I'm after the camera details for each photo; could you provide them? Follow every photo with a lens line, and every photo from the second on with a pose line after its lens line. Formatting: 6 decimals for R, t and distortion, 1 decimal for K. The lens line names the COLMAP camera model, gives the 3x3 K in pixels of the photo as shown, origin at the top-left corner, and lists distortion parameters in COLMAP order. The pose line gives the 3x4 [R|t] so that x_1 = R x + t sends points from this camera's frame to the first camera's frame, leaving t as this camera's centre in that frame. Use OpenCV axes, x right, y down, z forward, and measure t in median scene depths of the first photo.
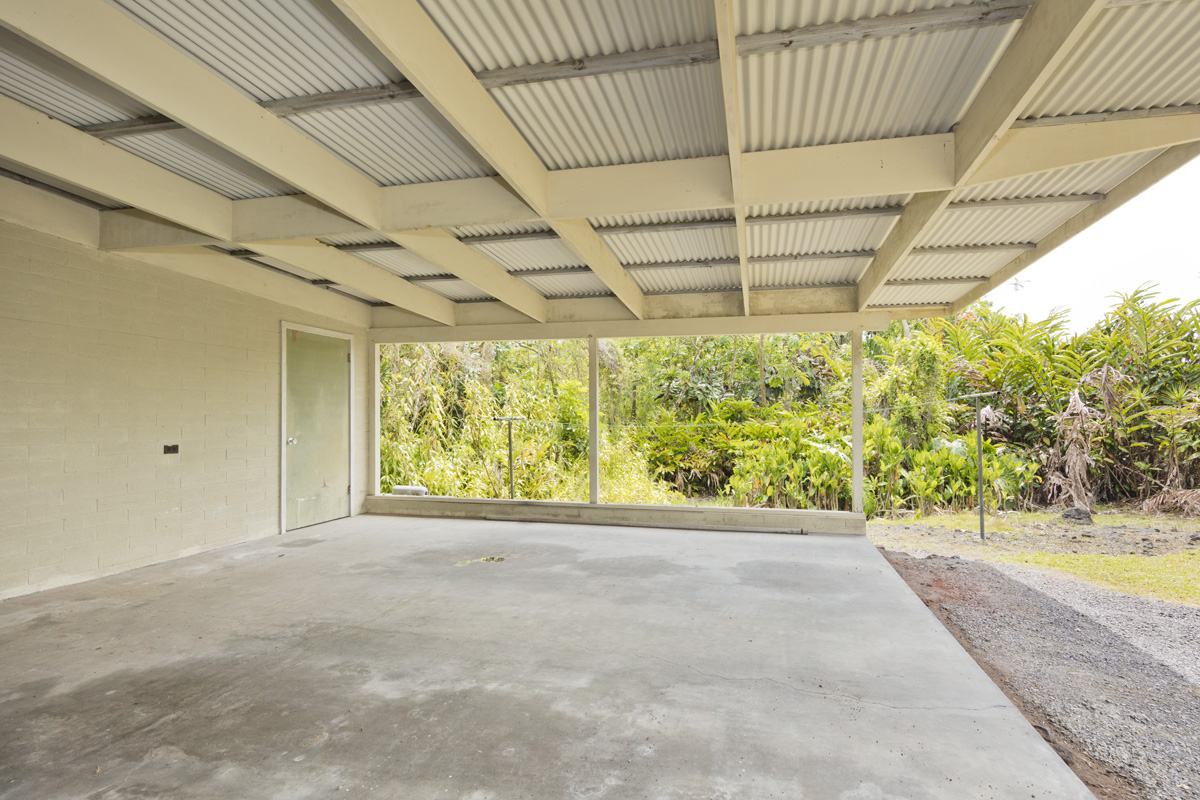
lens RADIAL K [[540.7, 0, 608.0], [0, 540.7, 401.3], [0, 0, 1]] dist [-0.018673, 0.001938]
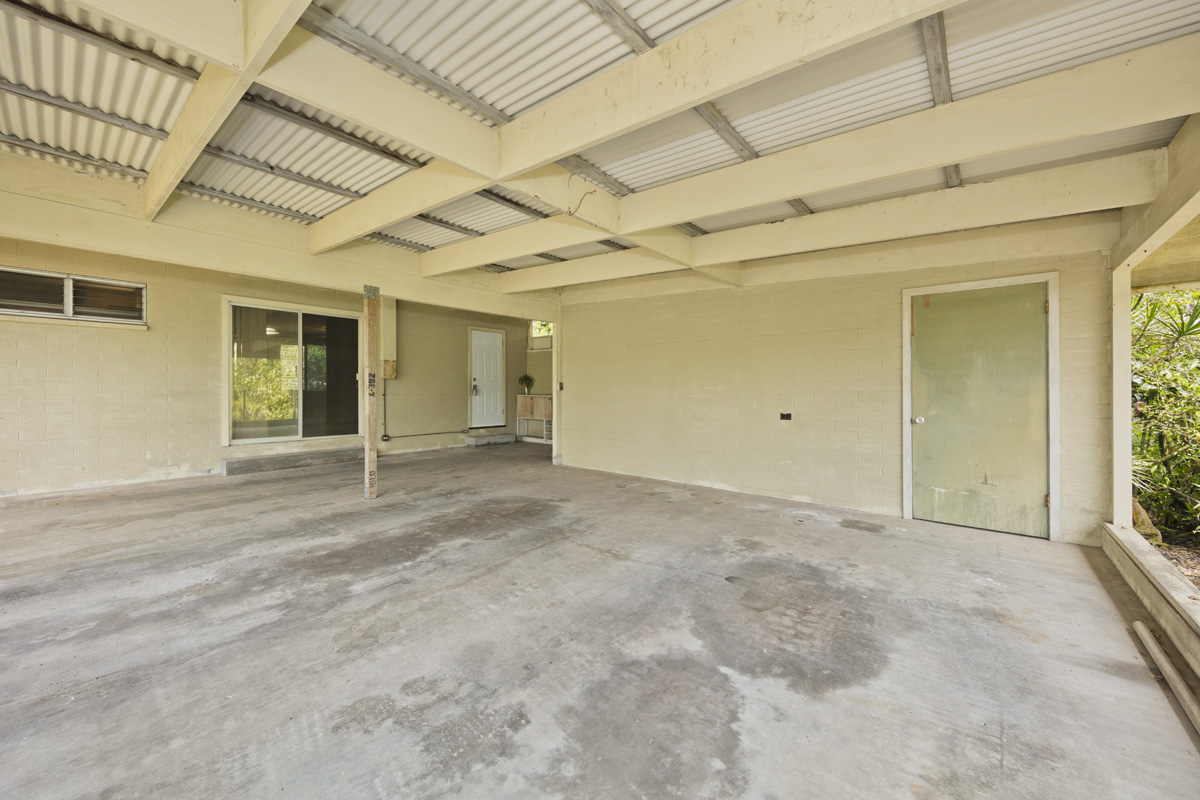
lens RADIAL K [[514.9, 0, 692.3], [0, 514.9, 395.3], [0, 0, 1]] dist [0.009886, -0.003196]
pose [[-0.387340, 0.009916, -0.921883, 0.802599], [0.020217, 0.999793, 0.002260, 0.051816], [0.921715, -0.017763, -0.387461, 2.243282]]
